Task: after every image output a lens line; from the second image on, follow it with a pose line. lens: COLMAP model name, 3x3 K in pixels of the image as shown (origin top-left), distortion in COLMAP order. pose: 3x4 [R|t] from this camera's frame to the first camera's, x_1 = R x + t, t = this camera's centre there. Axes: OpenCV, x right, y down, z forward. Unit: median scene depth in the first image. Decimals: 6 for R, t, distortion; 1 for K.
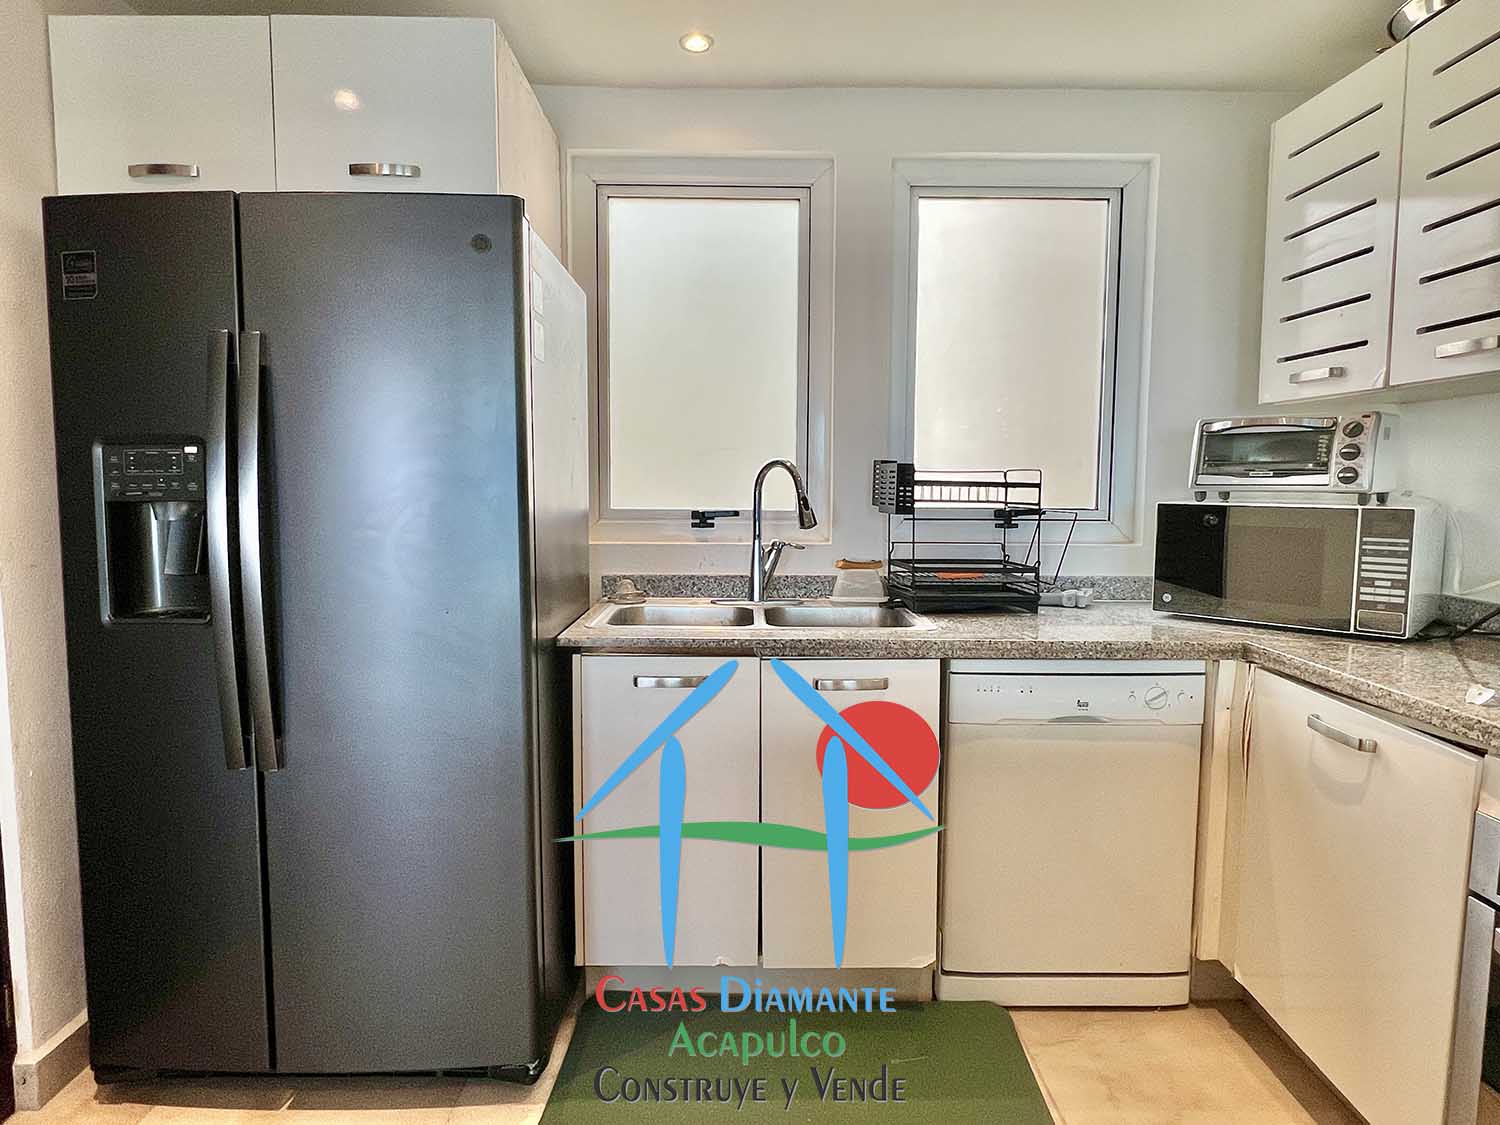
lens RADIAL K [[902.0, 0, 732.0], [0, 902.0, 554.9], [0, 0, 1]] dist [-0.008826, 0.000203]
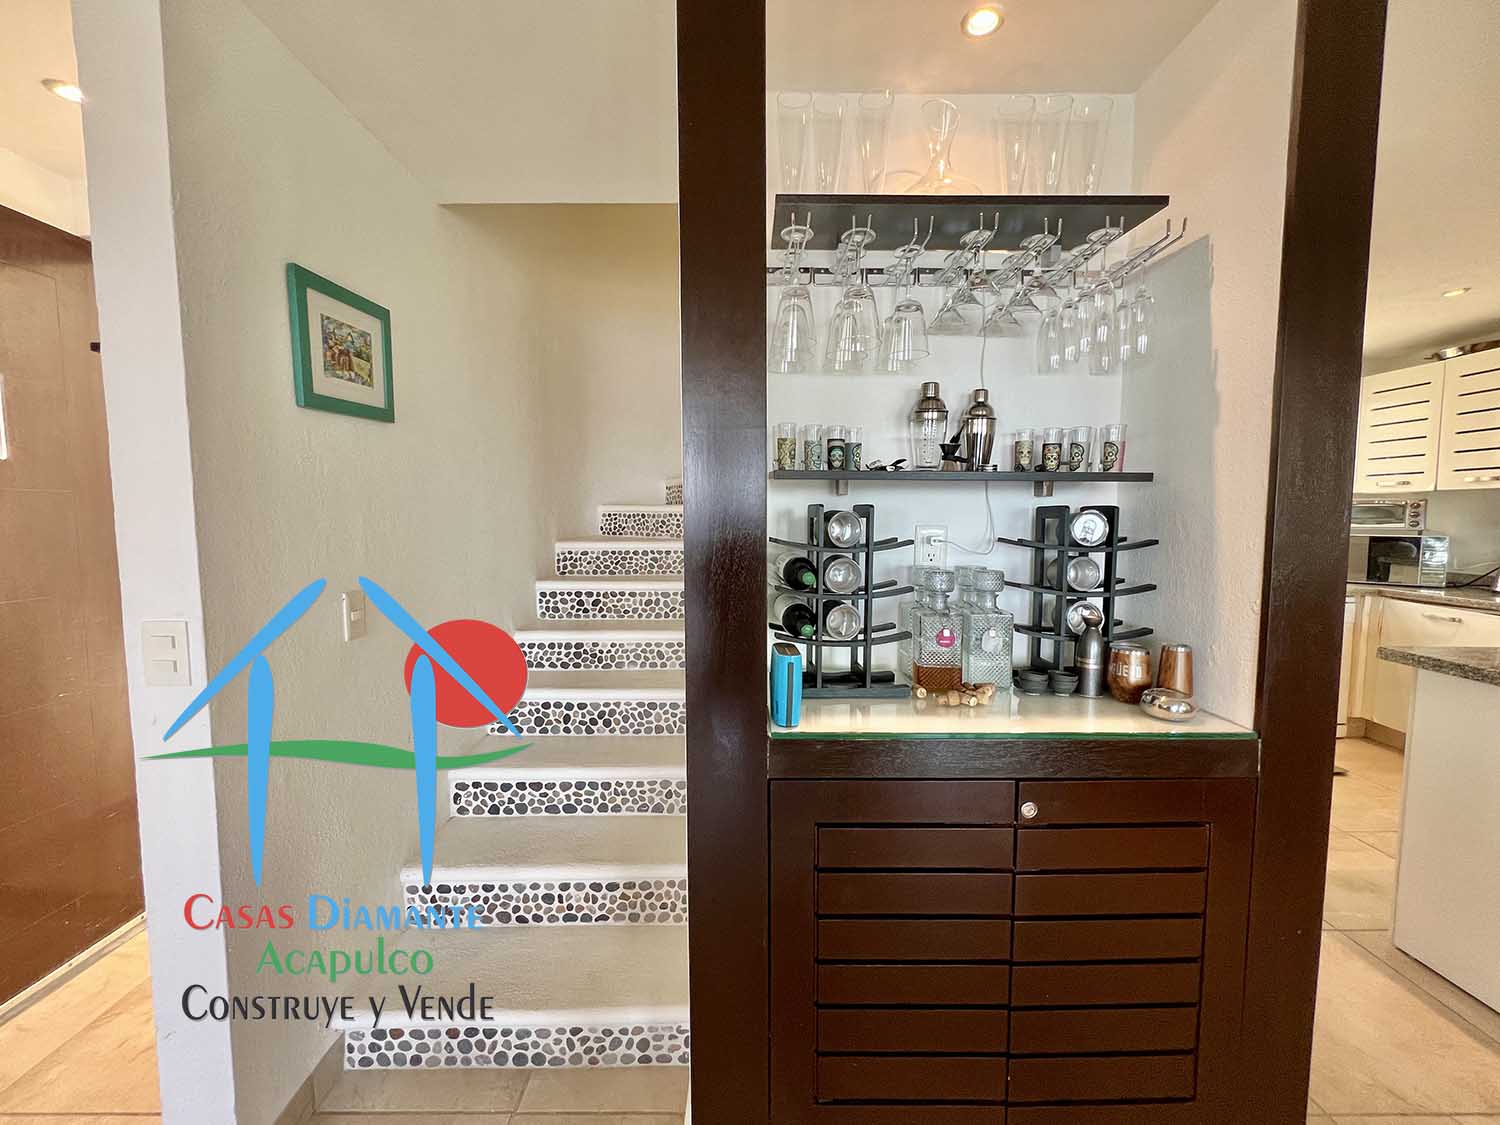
lens RADIAL K [[610.8, 0, 743.9], [0, 610.8, 551.9], [0, 0, 1]] dist [-0.001165, -0.000439]
pose [[0.999813, -0.002221, -0.019198, -1.125690], [0.001691, 0.999617, -0.027619, 0.033585], [0.019252, 0.027581, 0.999434, -0.729760]]
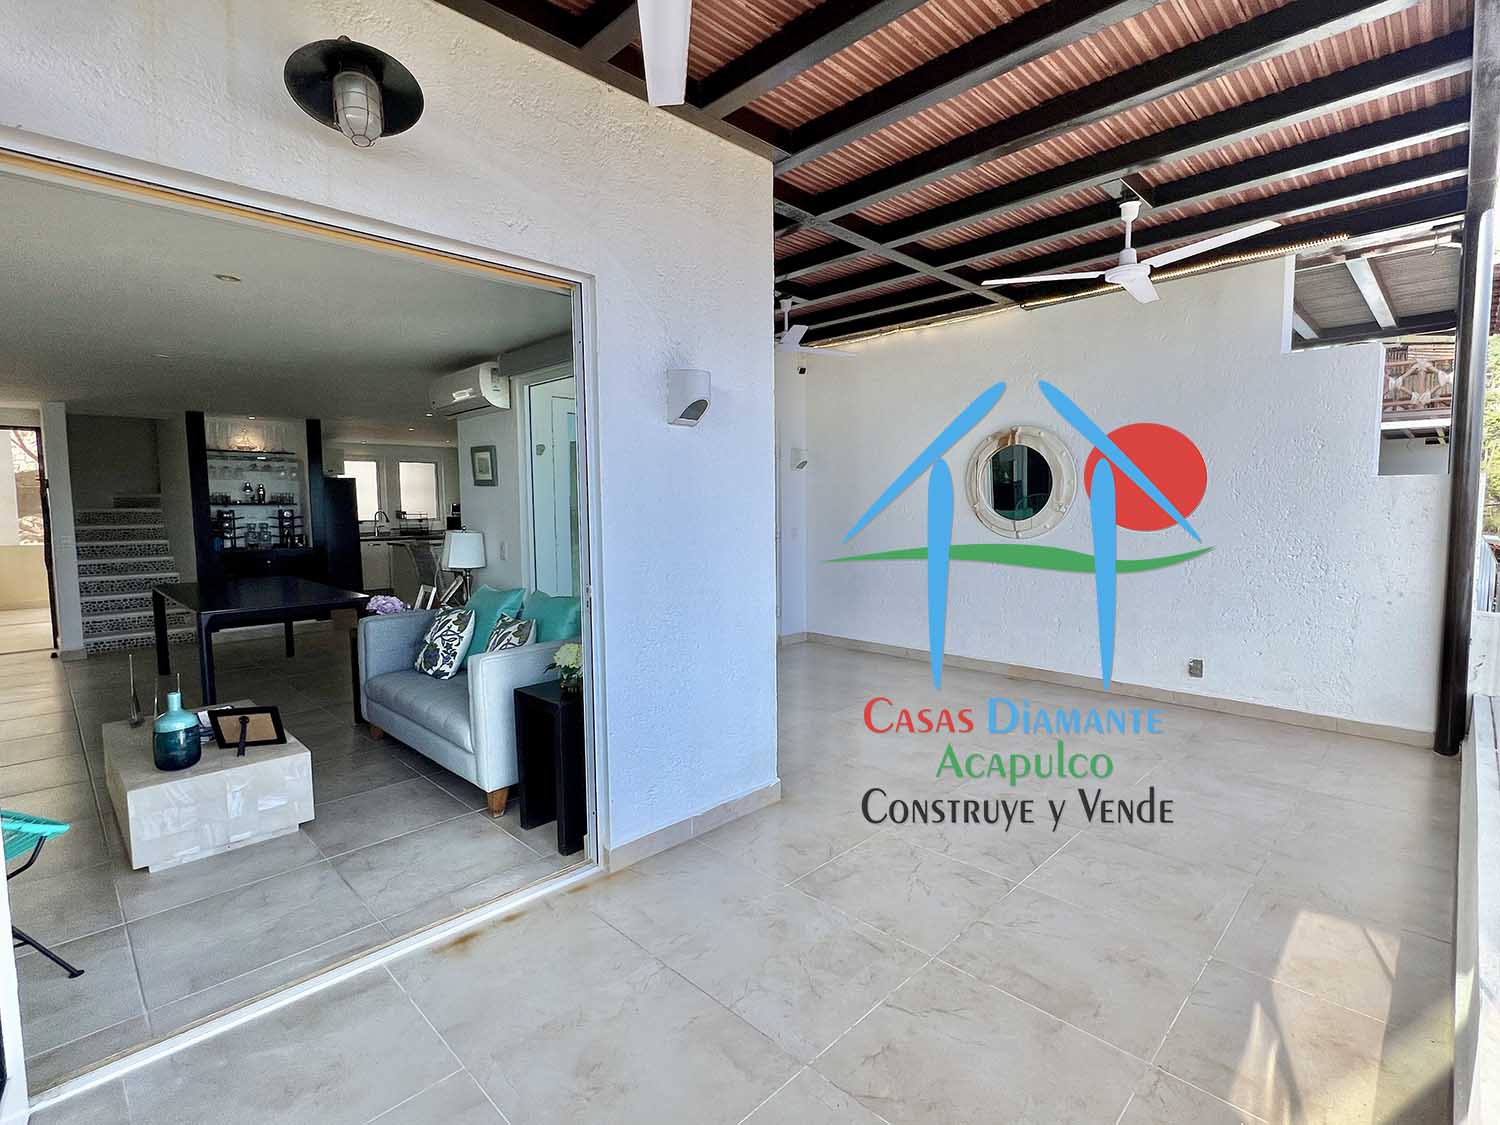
lens RADIAL K [[711.0, 0, 747.3], [0, 711.0, 559.2], [0, 0, 1]] dist [-0.003802, -0.000716]
pose [[0.714251, -0.064102, 0.696948, -1.661188], [0.073206, 0.997177, 0.016691, 0.343430], [-0.696051, 0.039099, 0.716927, -4.439567]]
